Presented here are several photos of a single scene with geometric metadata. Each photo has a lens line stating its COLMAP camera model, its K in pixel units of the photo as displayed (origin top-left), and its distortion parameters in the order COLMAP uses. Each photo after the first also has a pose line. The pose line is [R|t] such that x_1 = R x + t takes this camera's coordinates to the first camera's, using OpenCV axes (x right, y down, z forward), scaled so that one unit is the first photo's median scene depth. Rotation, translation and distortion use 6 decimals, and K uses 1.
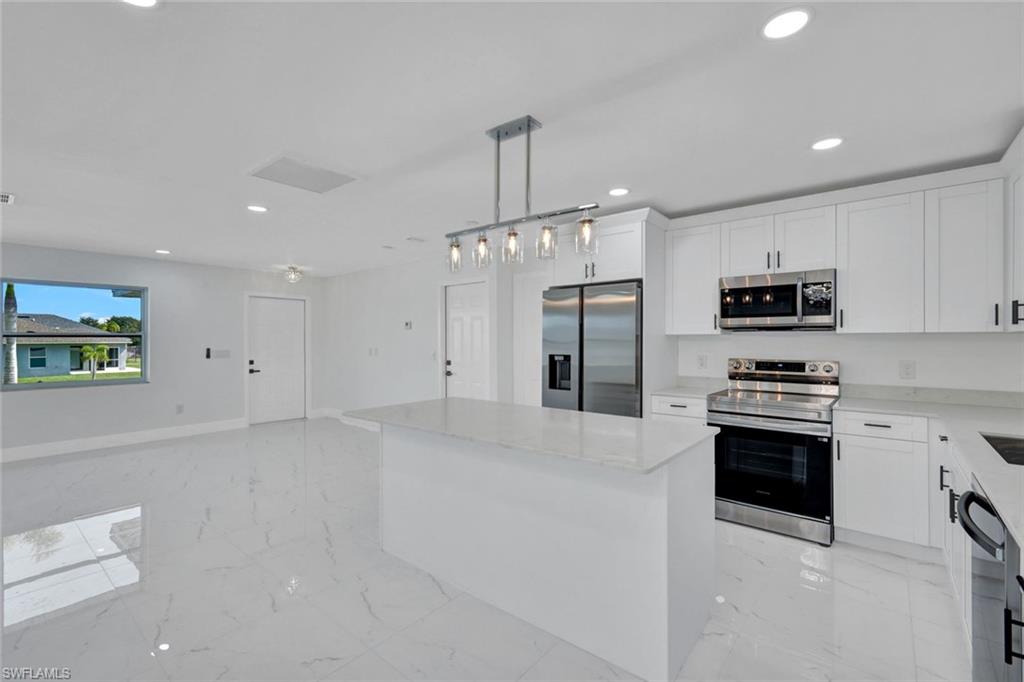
lens RADIAL K [[452.3, 0, 511.2], [0, 452.3, 338.4], [0, 0, 1]] dist [0.002208, 0.000199]
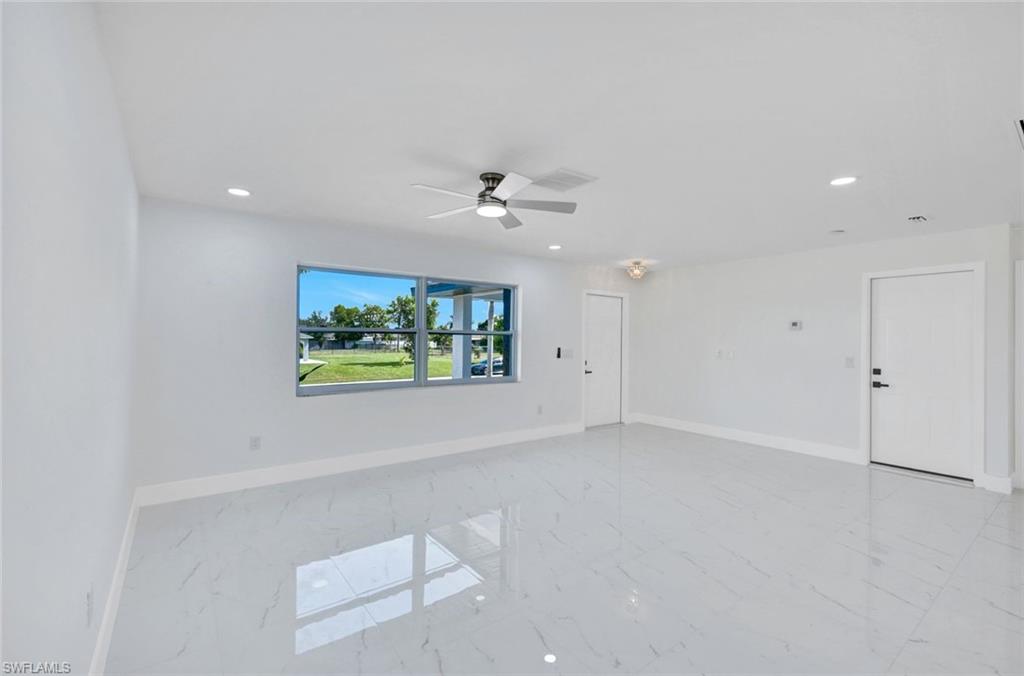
lens RADIAL K [[440.7, 0, 519.8], [0, 440.7, 334.0], [0, 0, 1]] dist [0.003297, 0.000240]
pose [[0.975276, 0.010495, -0.220741, -0.519244], [-0.012335, 0.999900, -0.006959, -0.000366], [0.220646, 0.009510, 0.975308, 0.062851]]
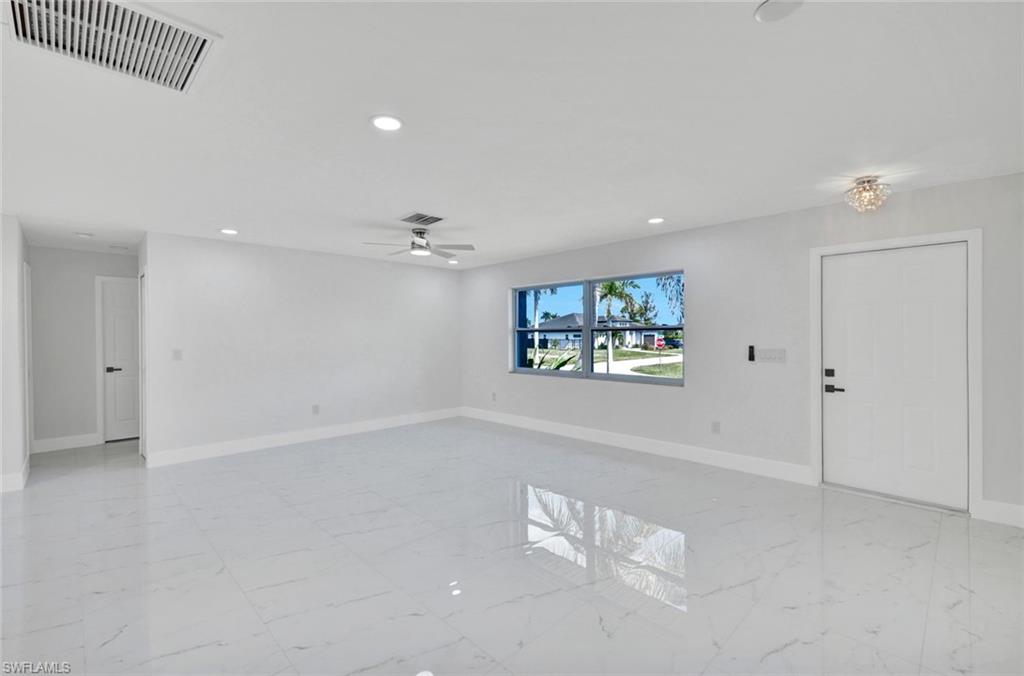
lens RADIAL K [[440.7, 0, 519.8], [0, 440.7, 334.0], [0, 0, 1]] dist [0.003297, 0.000240]
pose [[-0.083838, 0.002611, -0.996476, 0.005338], [0.007872, 0.999967, 0.001958, 0.000214], [0.996448, -0.007681, -0.083856, 0.682505]]
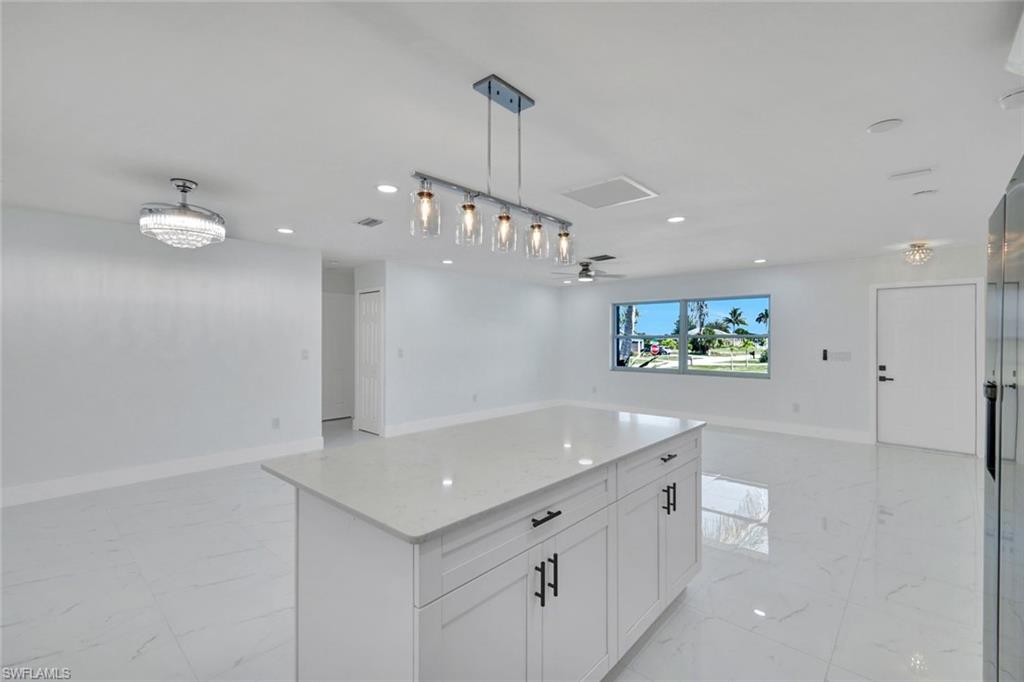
lens RADIAL K [[452.3, 0, 511.2], [0, 452.3, 338.4], [0, 0, 1]] dist [0.002208, 0.000199]
pose [[-0.038898, 0.000026, -0.999243, 0.294378], [-0.001118, 0.999999, 0.000070, -0.001162], [0.999243, 0.001119, -0.038898, 0.360266]]
